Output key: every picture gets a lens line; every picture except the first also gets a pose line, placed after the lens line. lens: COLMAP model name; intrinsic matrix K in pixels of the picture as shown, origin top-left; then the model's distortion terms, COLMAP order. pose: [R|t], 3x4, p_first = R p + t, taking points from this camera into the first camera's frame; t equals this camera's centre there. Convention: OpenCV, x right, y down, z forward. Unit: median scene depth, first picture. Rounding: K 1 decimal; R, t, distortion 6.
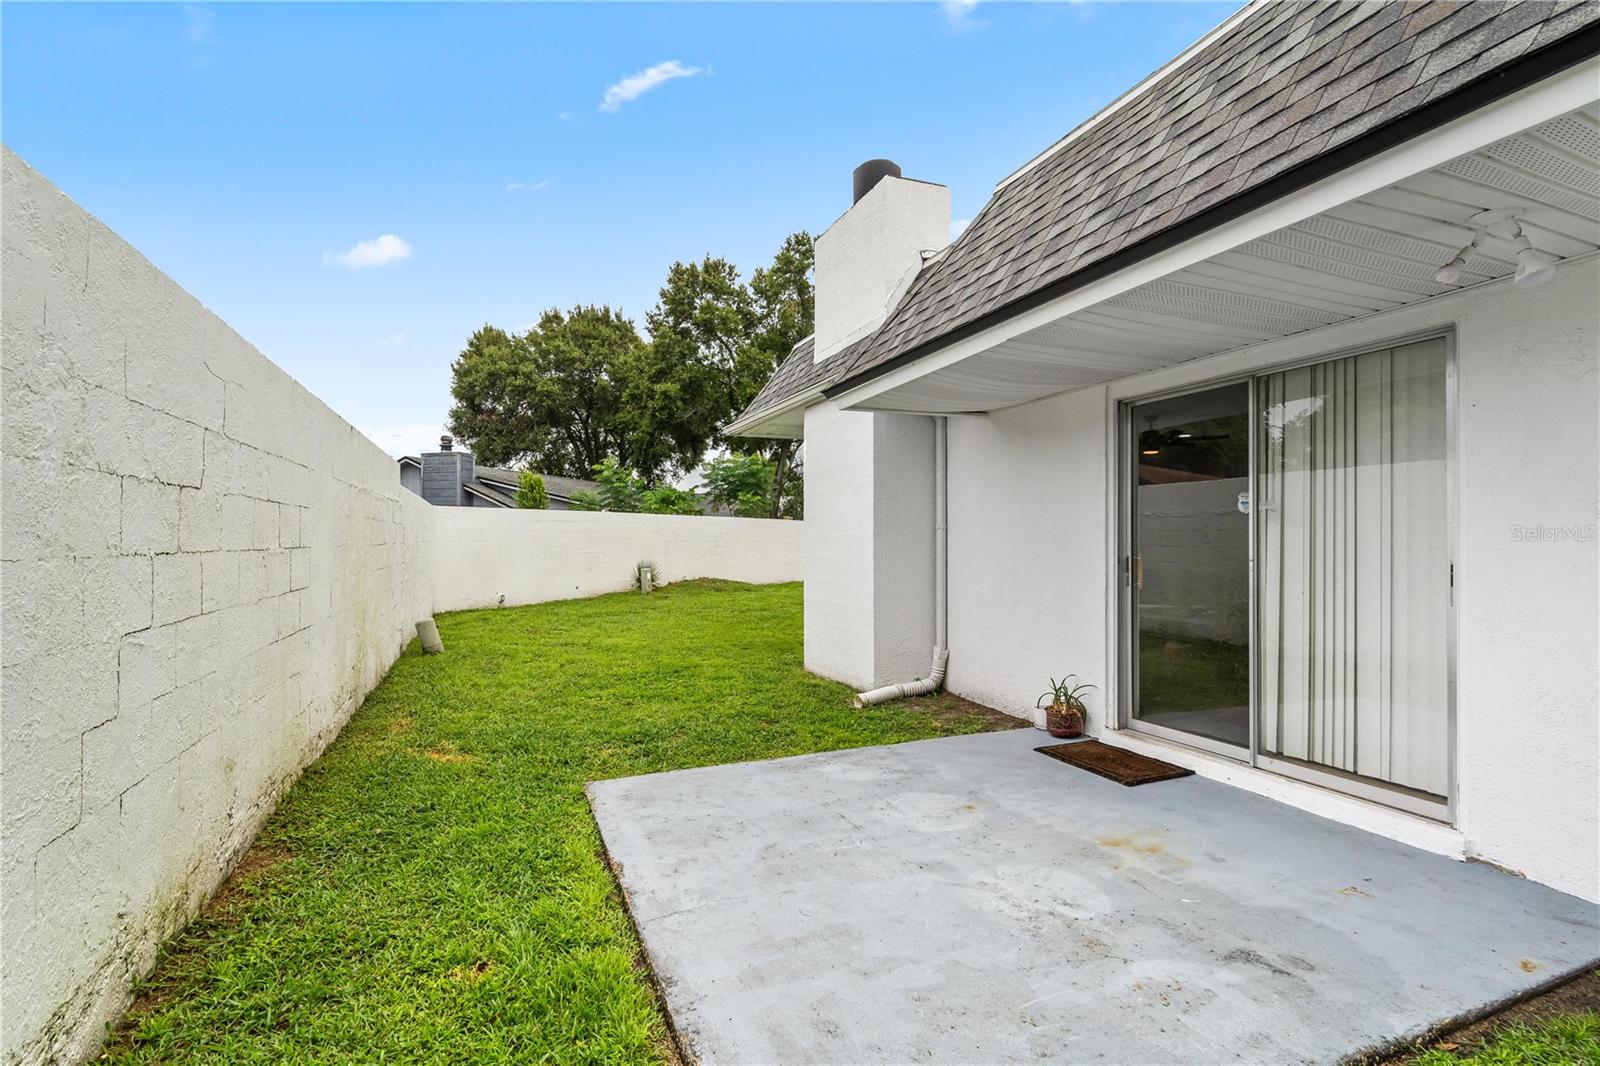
lens RADIAL K [[773.8, 0, 797.1], [0, 773.8, 540.9], [0, 0, 1]] dist [0.003309, -0.001127]
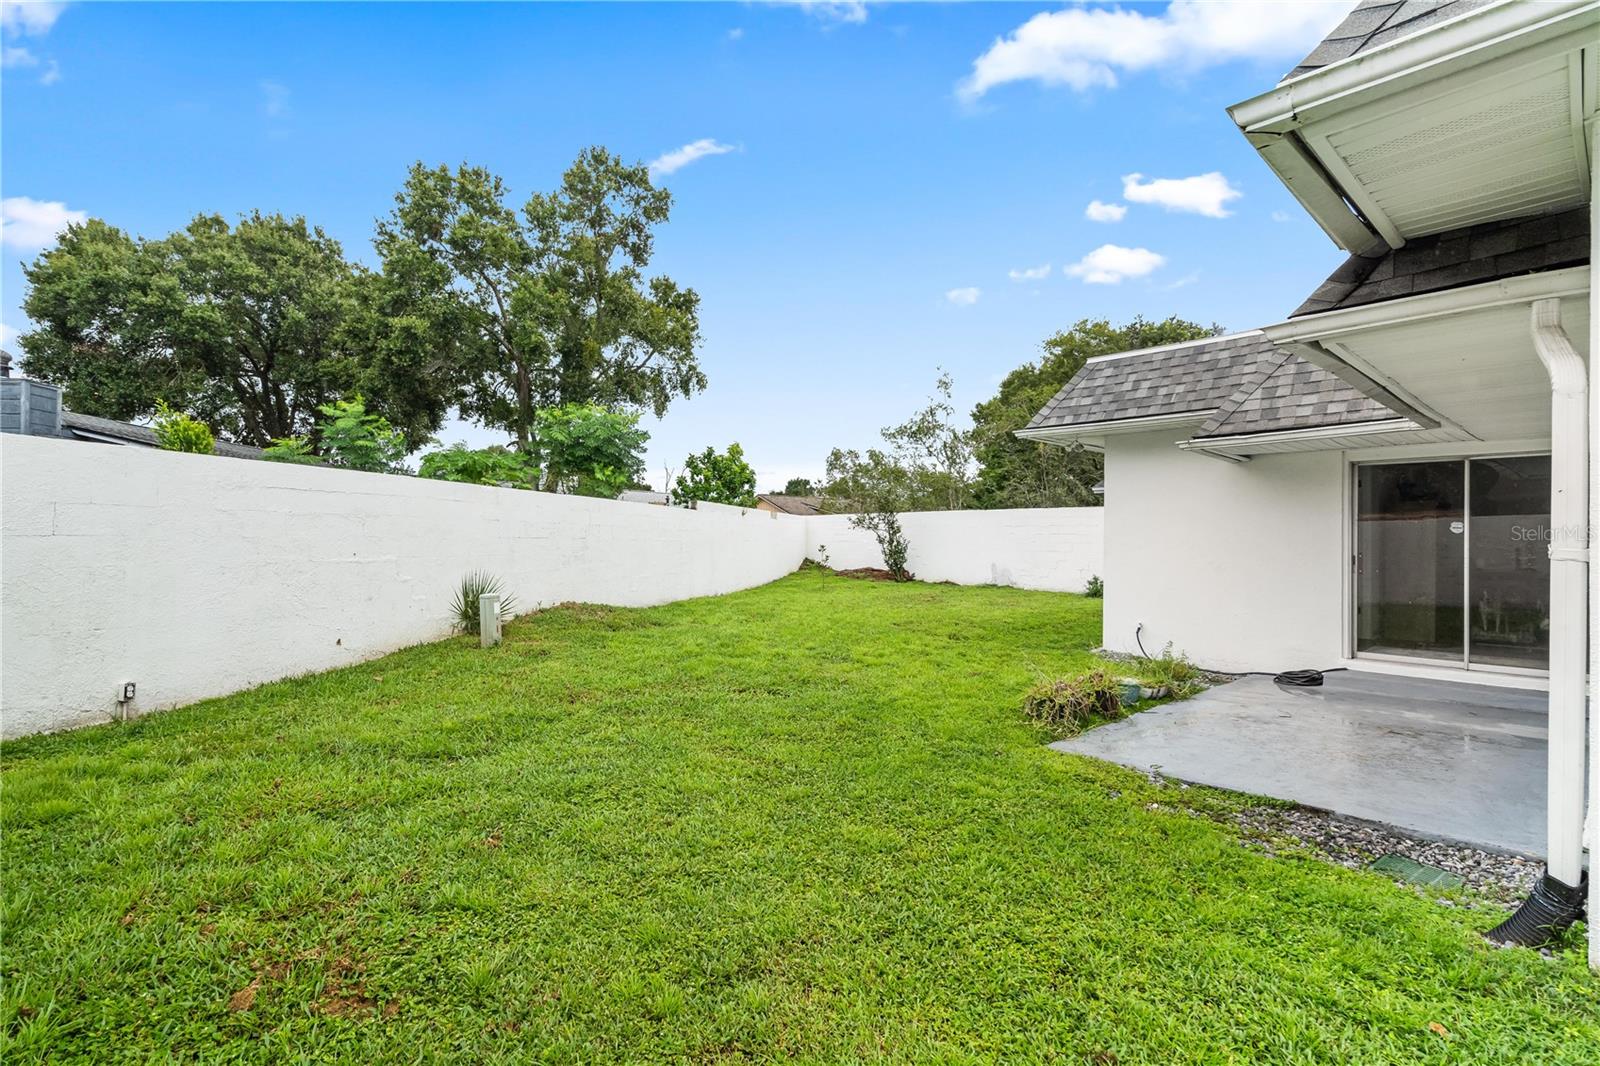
lens RADIAL K [[773.8, 0, 809.2], [0, 773.8, 536.0], [0, 0, 1]] dist [0.003309, -0.001127]
pose [[0.933266, 0.010000, 0.359048, -0.064685], [-0.008126, 0.999944, -0.006727, 0.000268], [-0.359095, 0.003360, 0.933295, 0.164430]]
